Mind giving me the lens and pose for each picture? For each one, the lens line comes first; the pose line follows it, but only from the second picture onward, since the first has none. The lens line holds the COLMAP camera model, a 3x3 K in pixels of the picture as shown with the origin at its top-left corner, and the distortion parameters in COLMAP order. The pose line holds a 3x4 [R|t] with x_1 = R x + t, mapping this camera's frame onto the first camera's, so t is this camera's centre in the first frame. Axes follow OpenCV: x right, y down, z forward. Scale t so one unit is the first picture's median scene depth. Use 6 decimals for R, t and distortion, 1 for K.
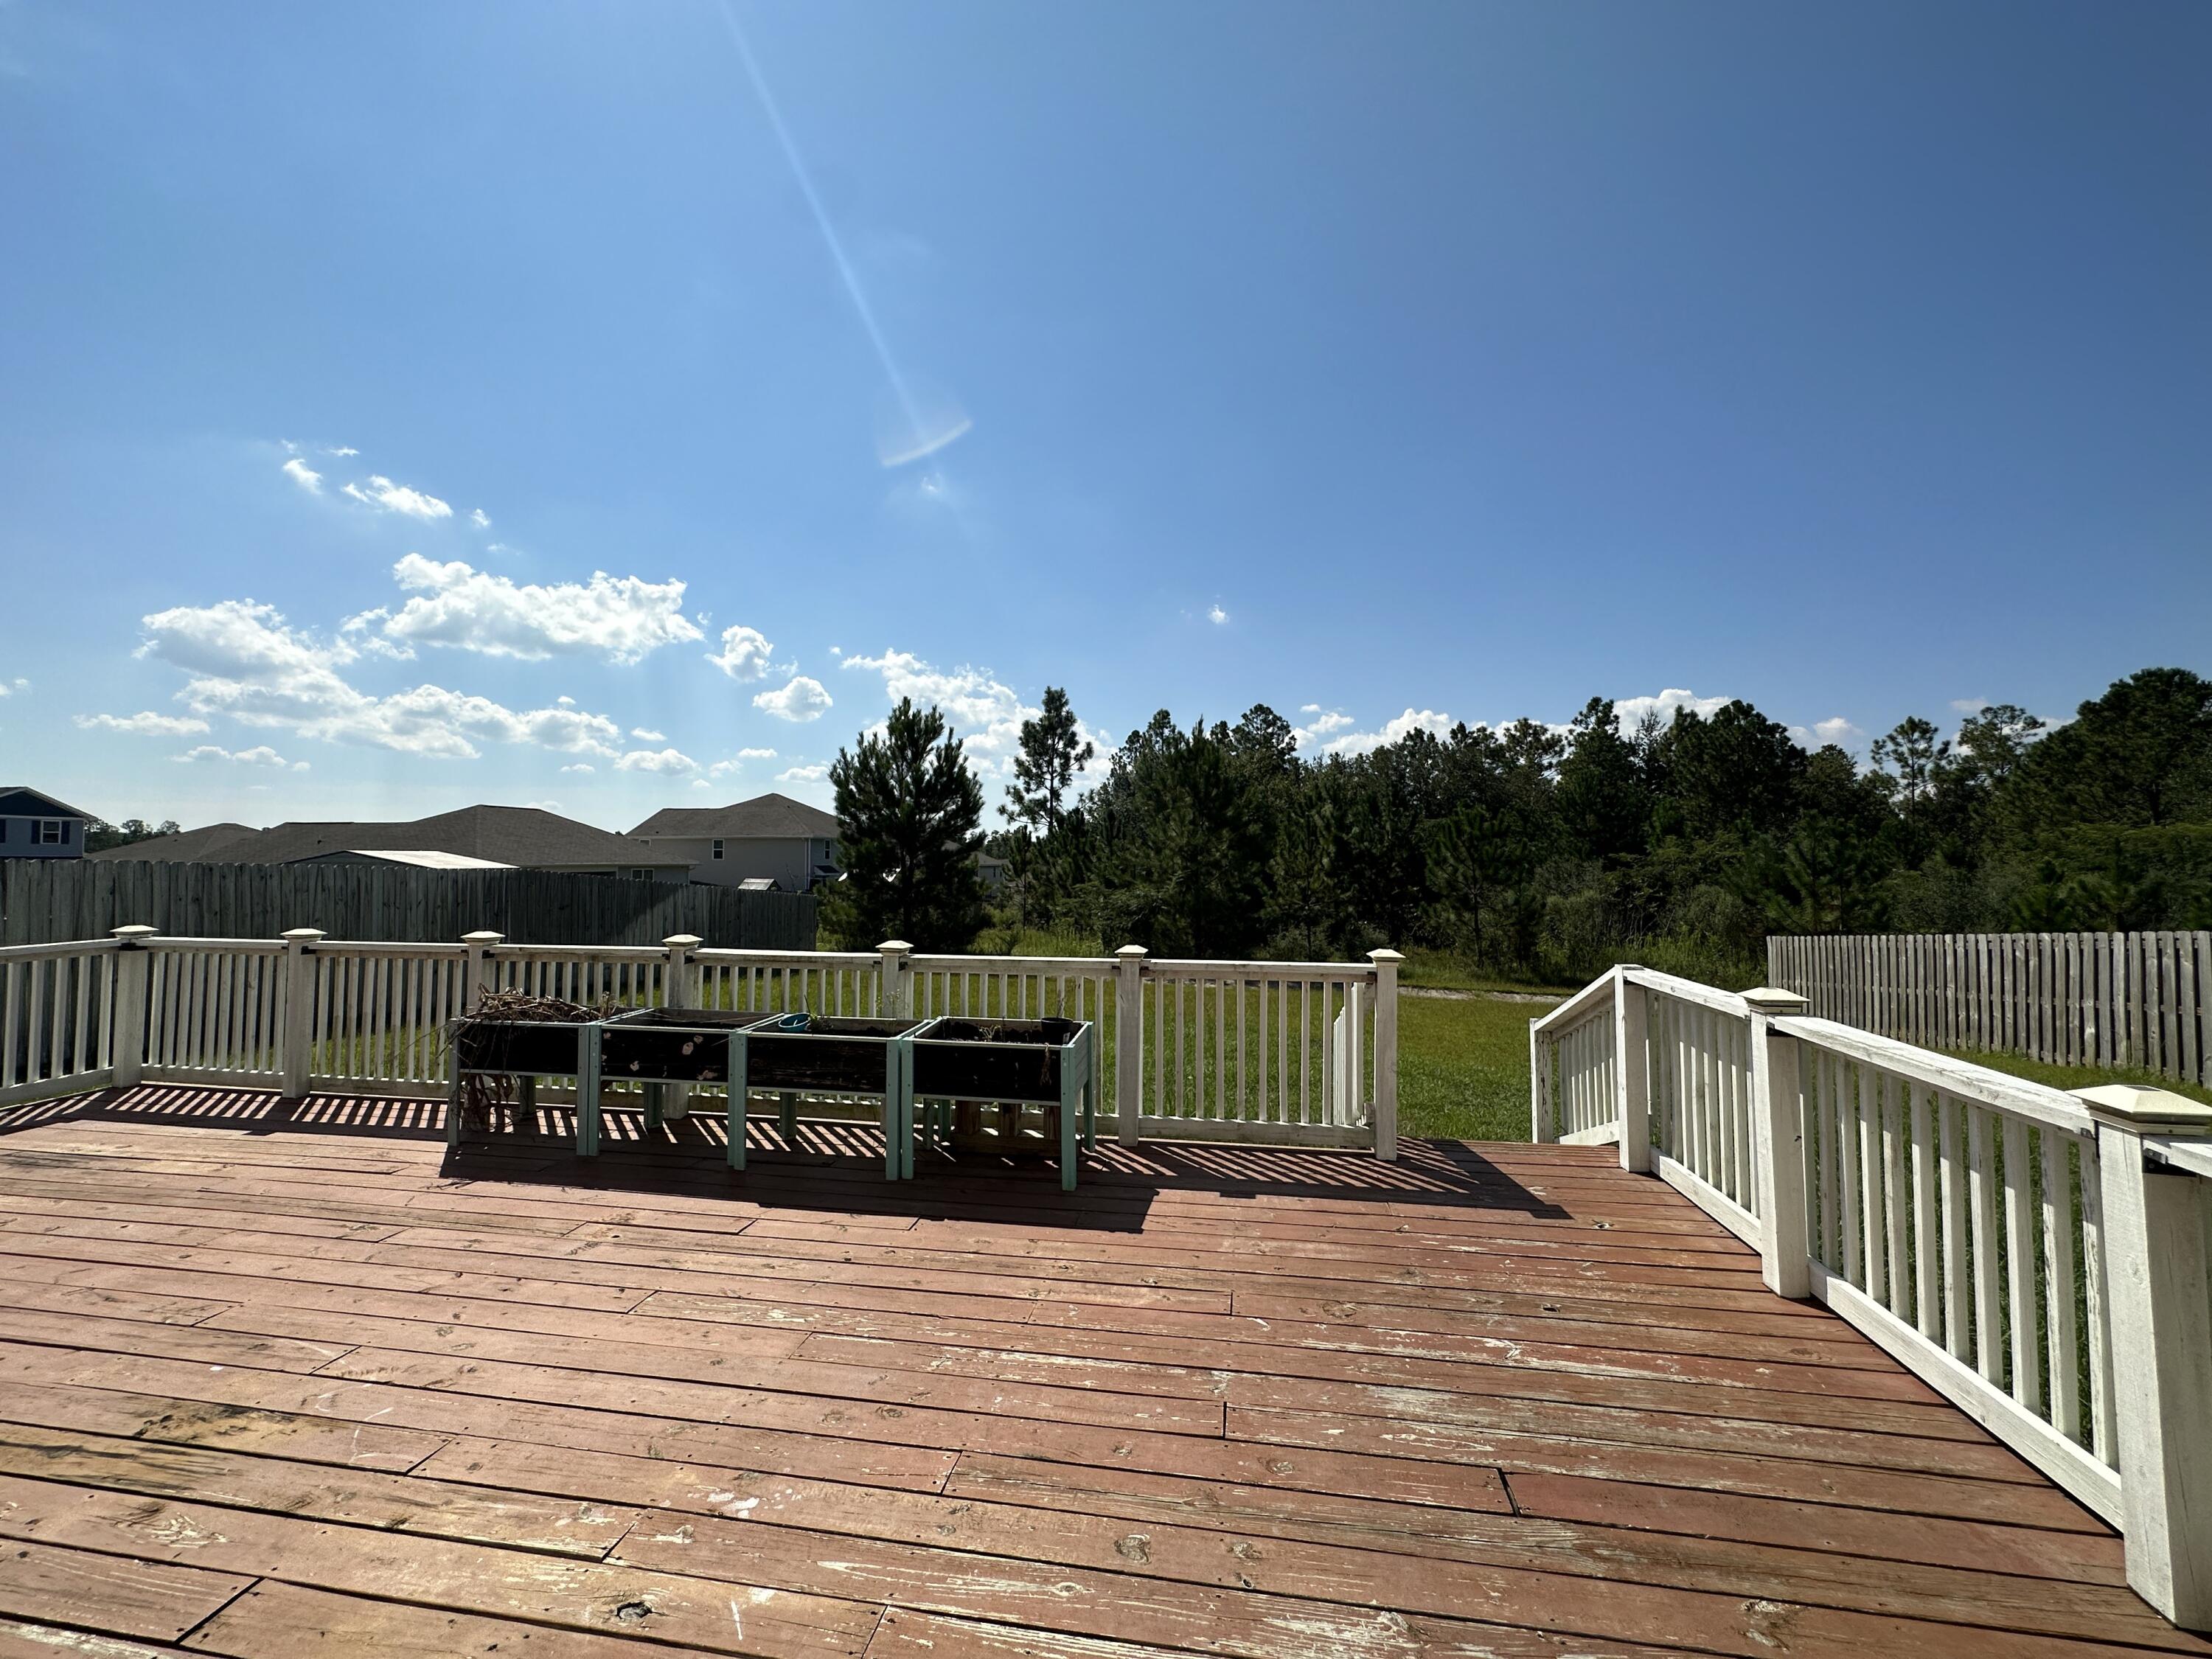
lens RADIAL K [[891.5, 0, 1105.7], [0, 891.5, 829.2], [0, 0, 1]] dist [-0.001569, 0.000281]
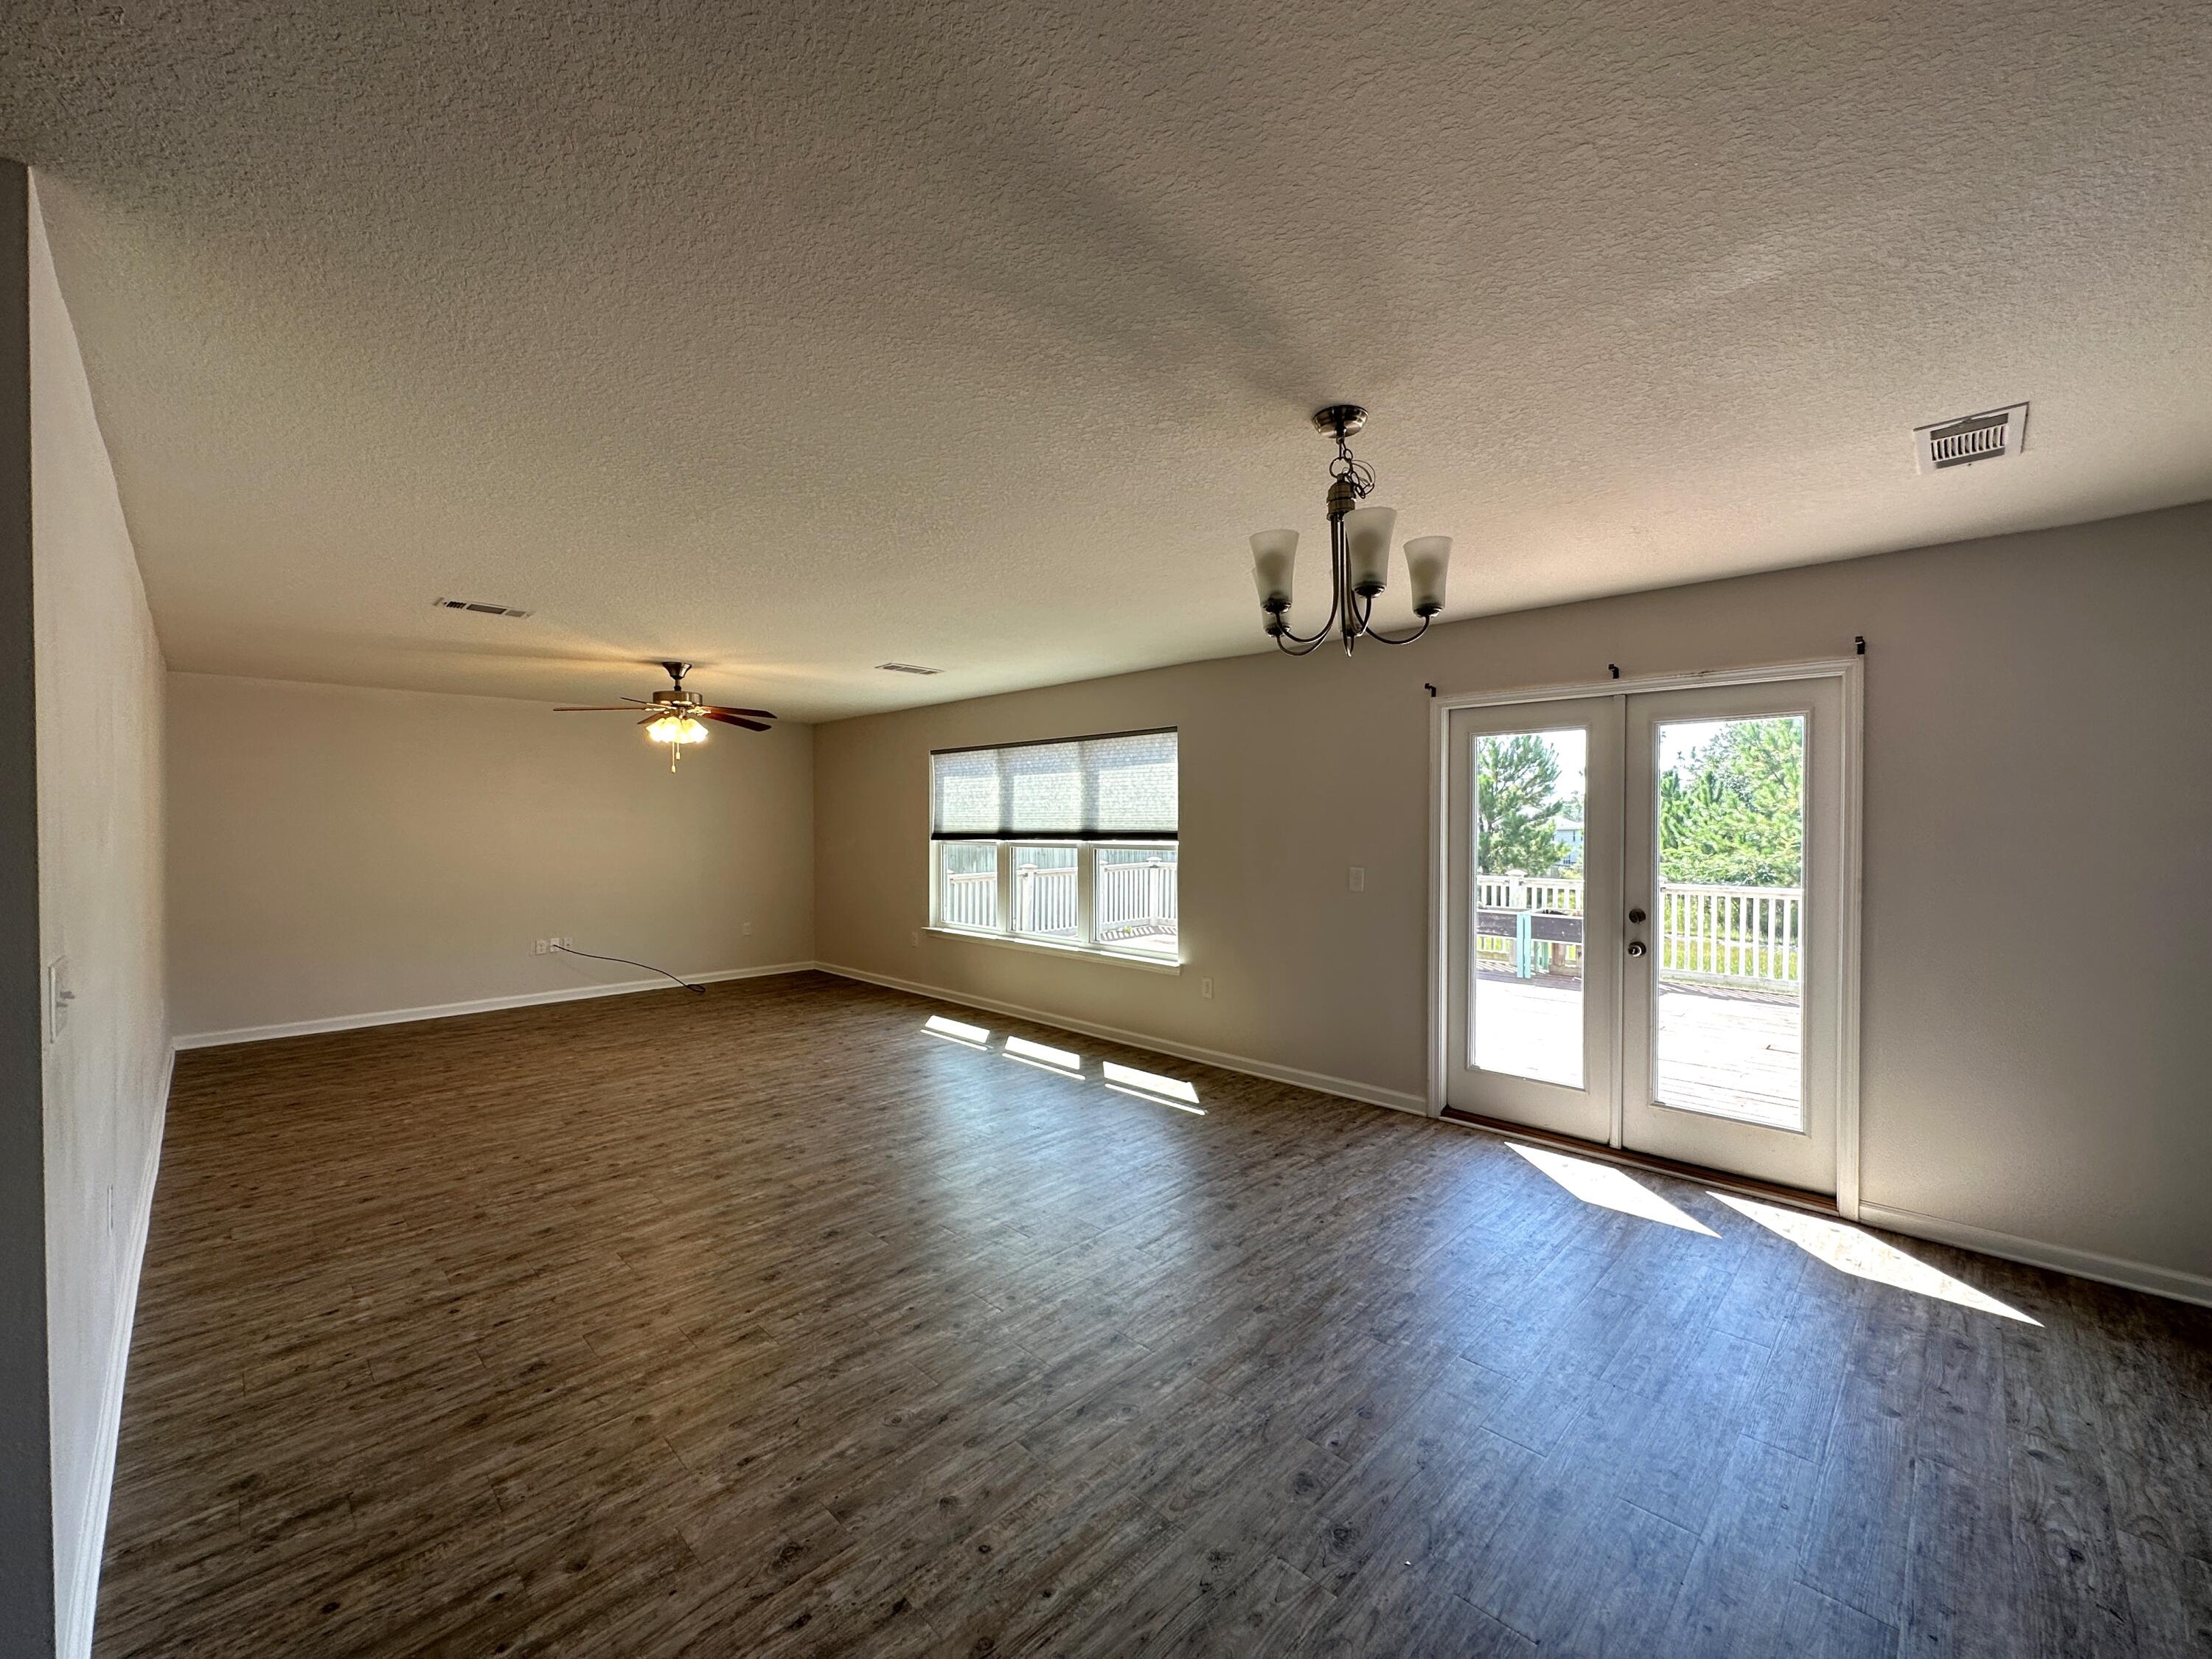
lens RADIAL K [[891.5, 0, 1105.5], [0, 891.5, 834.4], [0, 0, 1]] dist [-0.001569, 0.000281]
pose [[0.817108, 0.008410, -0.576423, 0.029634], [0.017620, 0.999062, 0.039553, -0.004577], [0.576215, -0.042476, 0.816193, -0.174823]]
